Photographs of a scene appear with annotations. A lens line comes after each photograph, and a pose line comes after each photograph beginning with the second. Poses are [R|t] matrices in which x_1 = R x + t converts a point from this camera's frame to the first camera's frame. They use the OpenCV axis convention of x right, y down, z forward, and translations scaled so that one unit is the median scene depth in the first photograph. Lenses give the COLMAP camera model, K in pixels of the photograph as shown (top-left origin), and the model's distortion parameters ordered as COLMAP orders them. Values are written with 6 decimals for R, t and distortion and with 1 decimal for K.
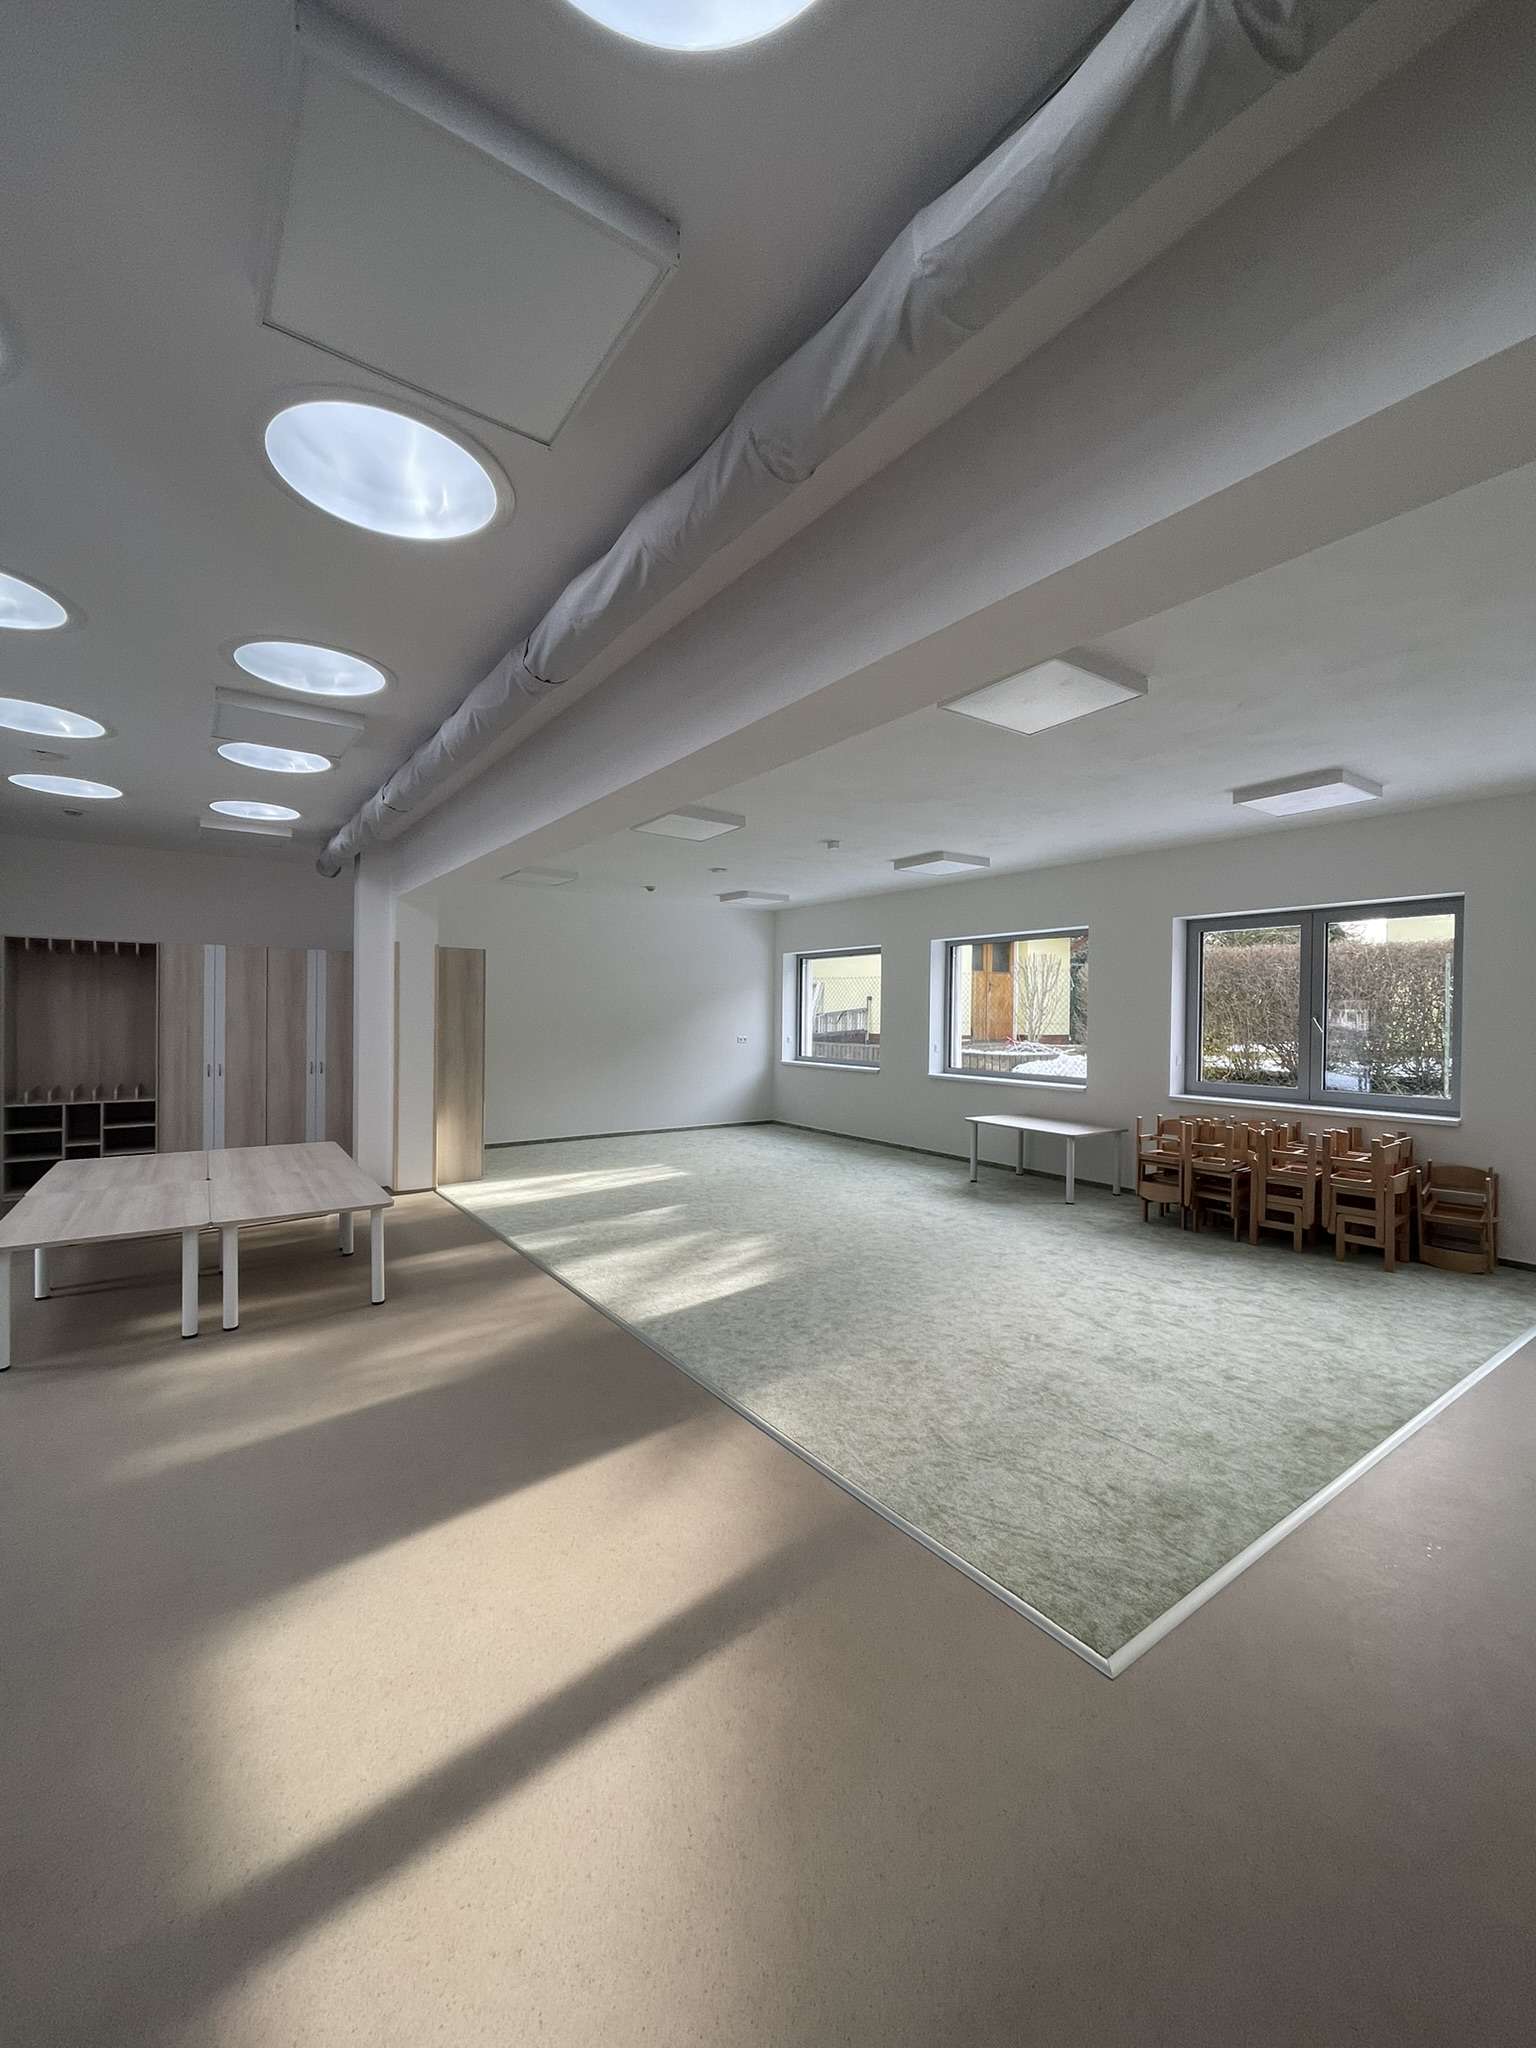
lens RADIAL K [[824.7, 0, 770.4], [0, 824.7, 1017.5], [0, 0, 1]] dist [-0.000786, 0.000028]
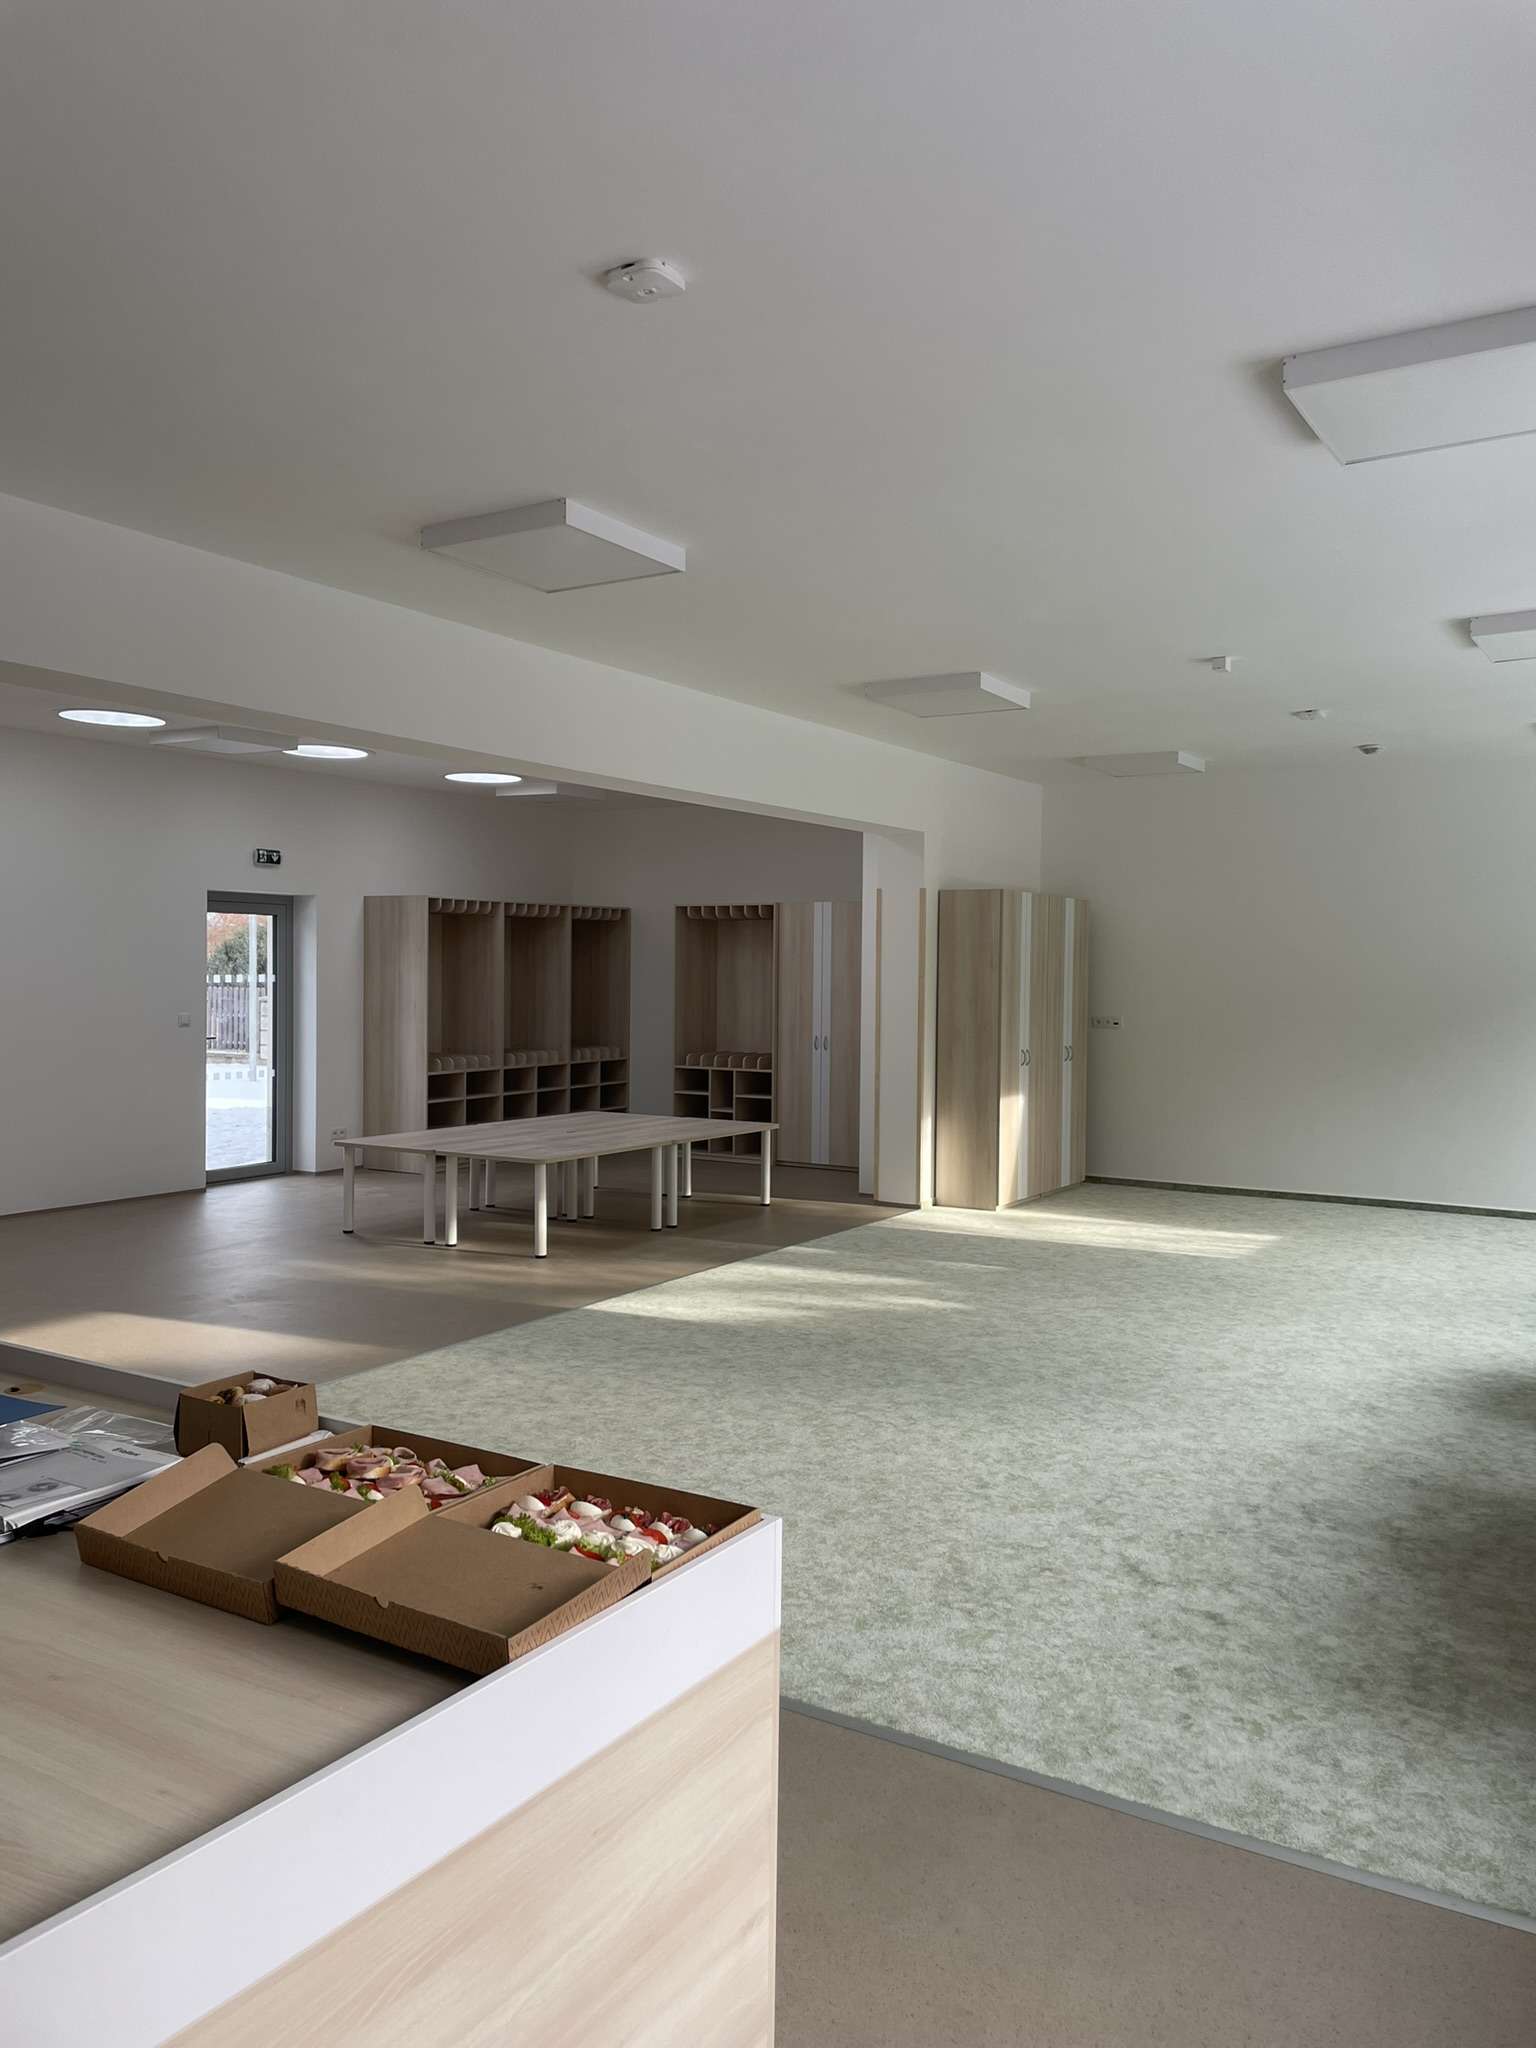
lens RADIAL K [[1544.4, 0, 768.7], [0, 1544.4, 1025.5], [0, 0, 1]] dist [0.034751, -0.000268]
pose [[0.385237, 0.025335, -0.922470, 1.164413], [-0.013507, 0.999671, 0.021814, 0.013161], [0.922719, 0.004056, 0.385453, 0.439881]]
